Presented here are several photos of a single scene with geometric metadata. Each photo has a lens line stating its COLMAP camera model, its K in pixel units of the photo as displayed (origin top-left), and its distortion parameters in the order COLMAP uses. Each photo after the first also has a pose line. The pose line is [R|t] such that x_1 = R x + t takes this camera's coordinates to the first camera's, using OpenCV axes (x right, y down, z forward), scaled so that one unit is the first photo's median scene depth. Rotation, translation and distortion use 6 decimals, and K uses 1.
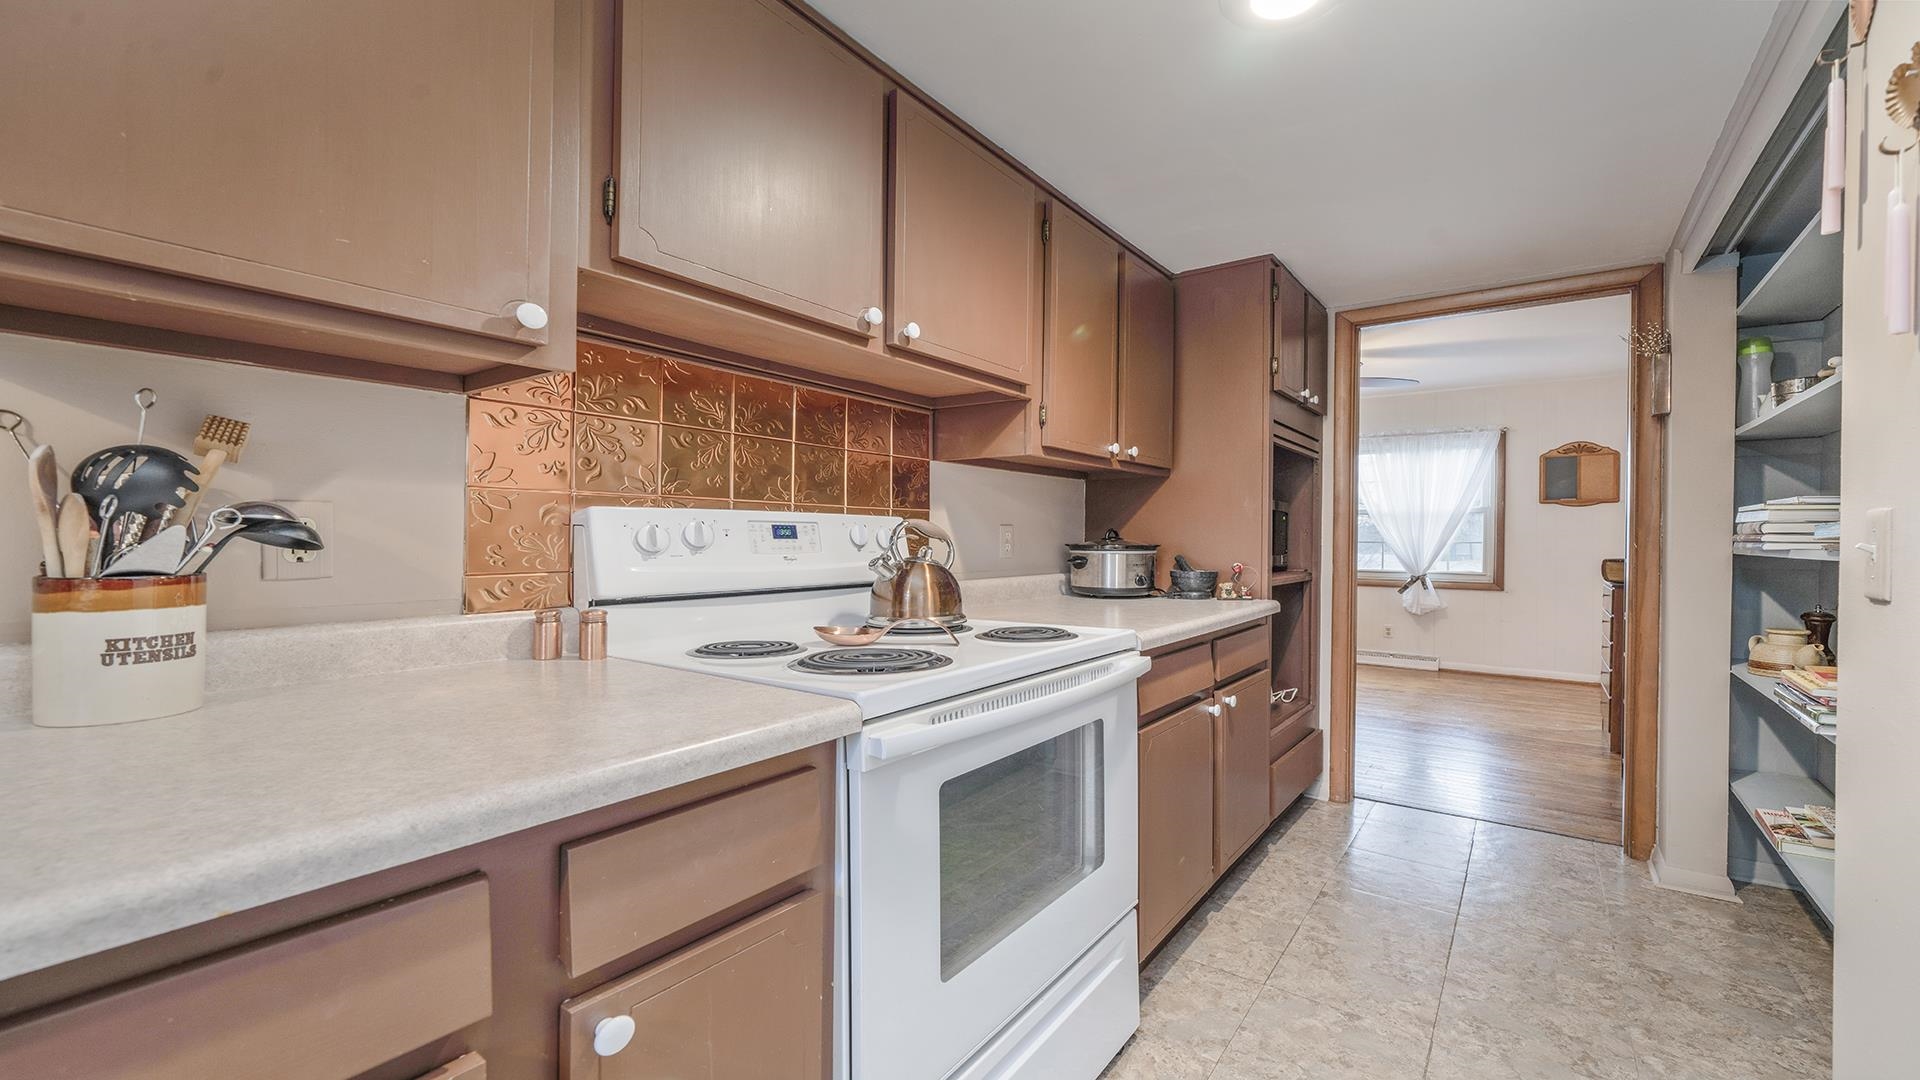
lens RADIAL K [[780.5, 0, 960.0], [0, 780.5, 540.0], [0, 0, 1]] dist [-0.000401, -0.000098]
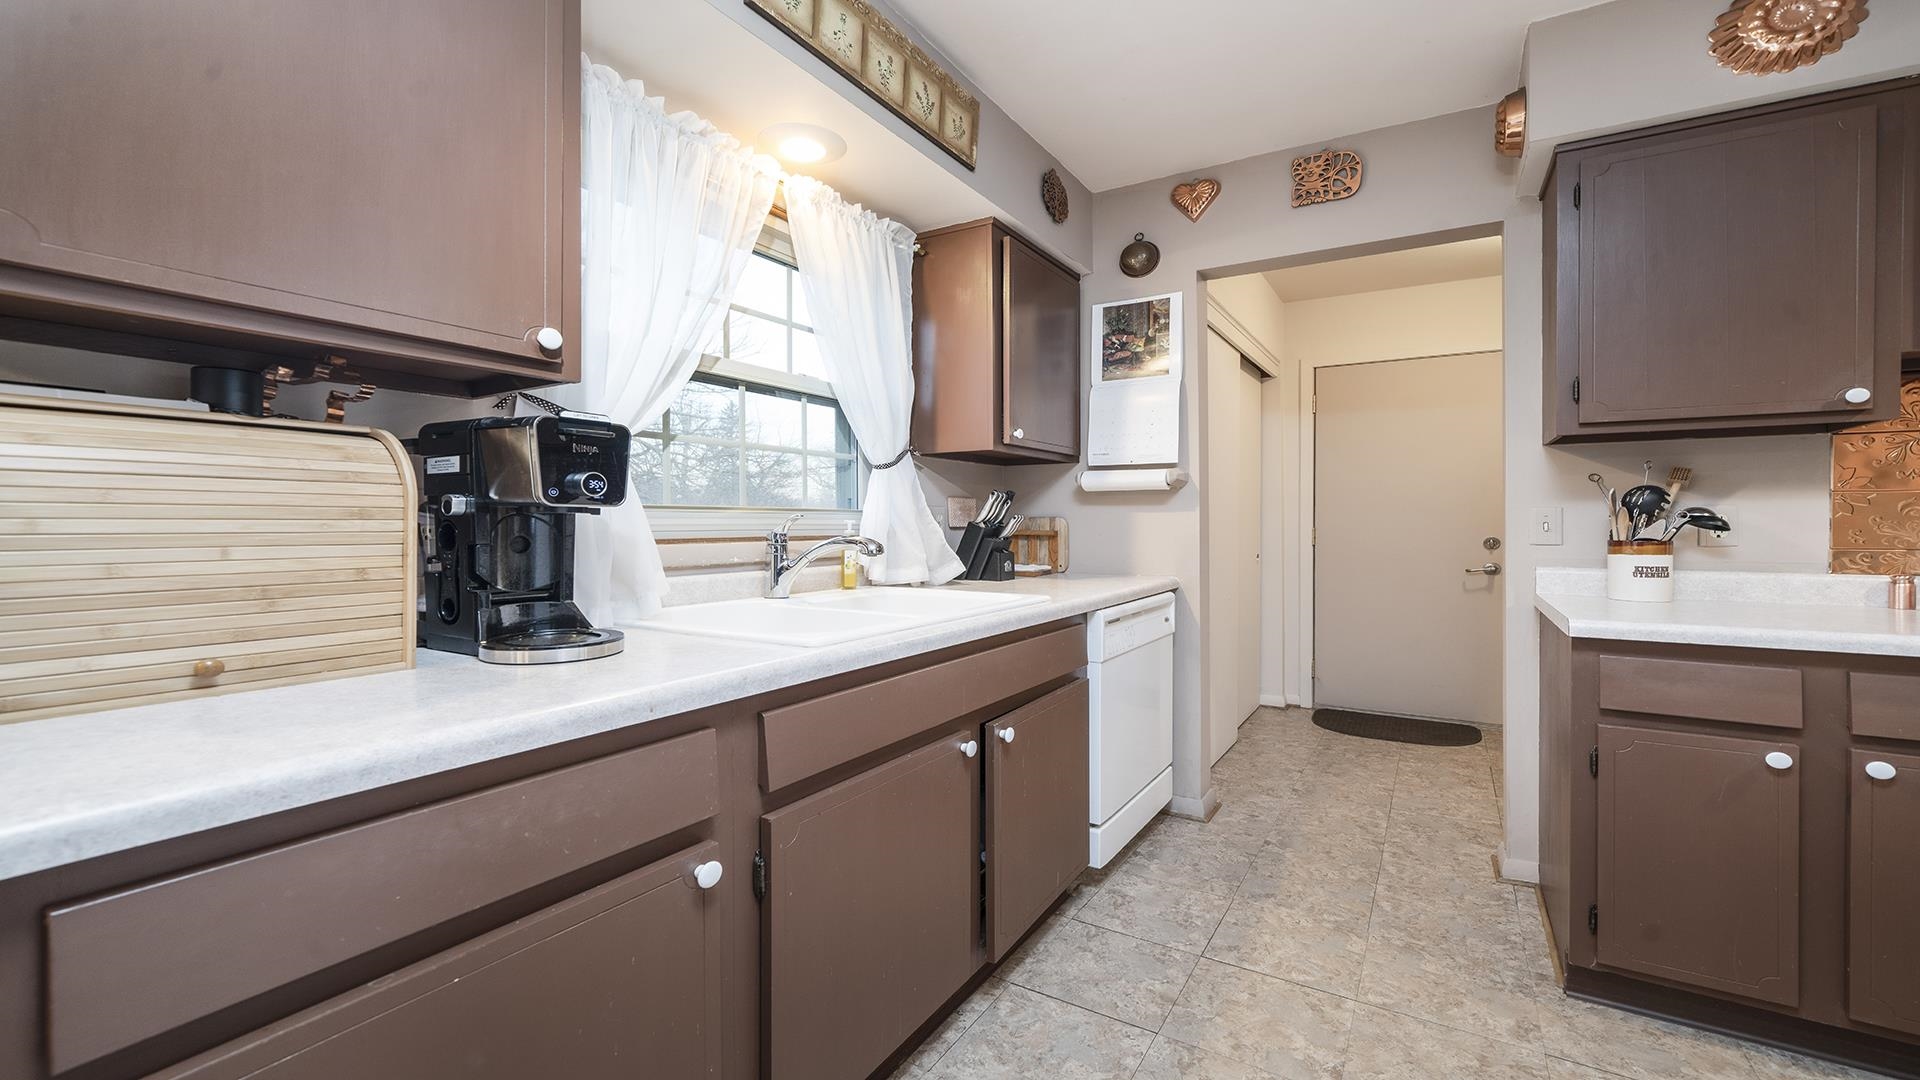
lens RADIAL K [[790.5, 0, 964.4], [0, 790.5, 523.4], [0, 0, 1]] dist [-0.002926, -0.000386]
pose [[0.099225, -0.007008, -0.995040, 1.090543], [-0.002305, 0.999971, -0.007273, 0.014932], [0.995062, 0.003015, 0.099206, -1.258664]]
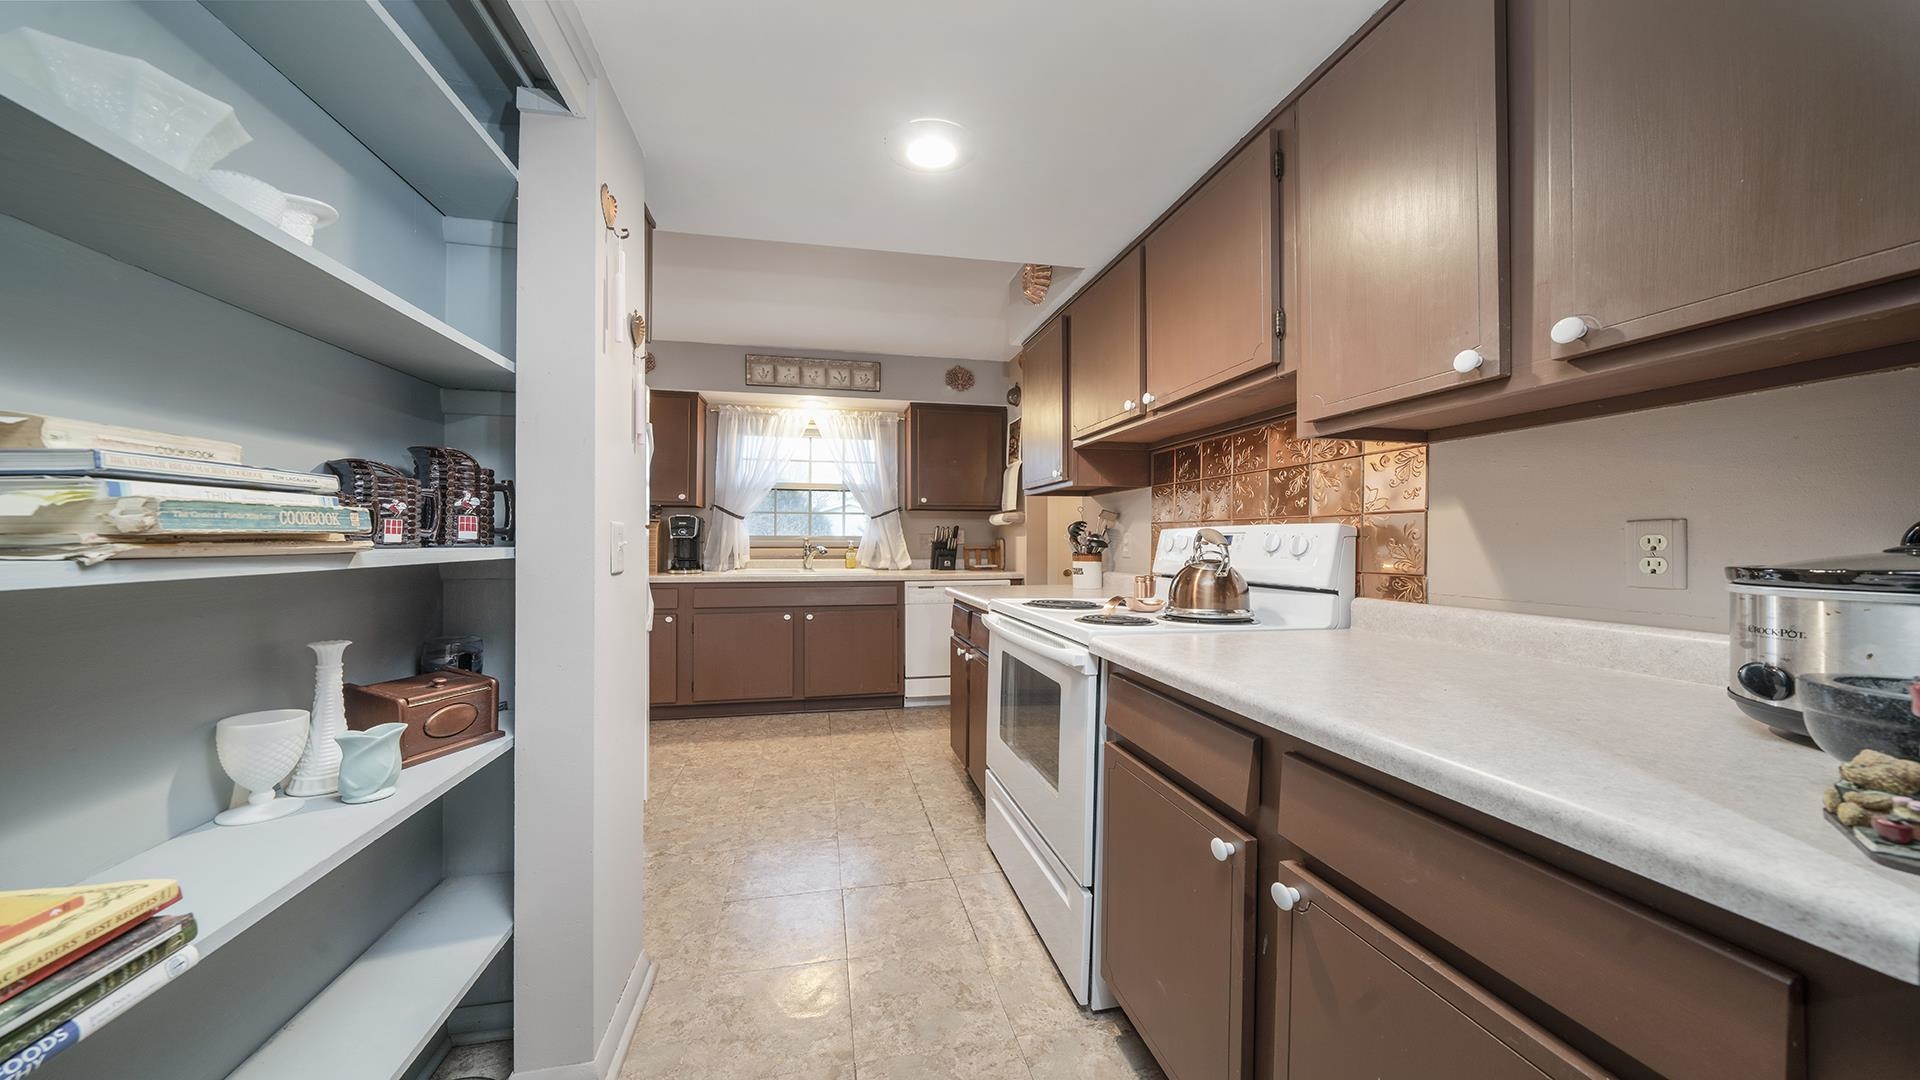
lens RADIAL K [[658.6, 0, 949.0], [0, 658.6, 541.6], [0, 0, 1]] dist [-0.001429, -0.000042]
pose [[-0.665619, -0.010016, -0.746224, 1.919207], [-0.010854, 0.999934, -0.003740, 0.004456], [0.746213, 0.005610, -0.665684, 2.728838]]
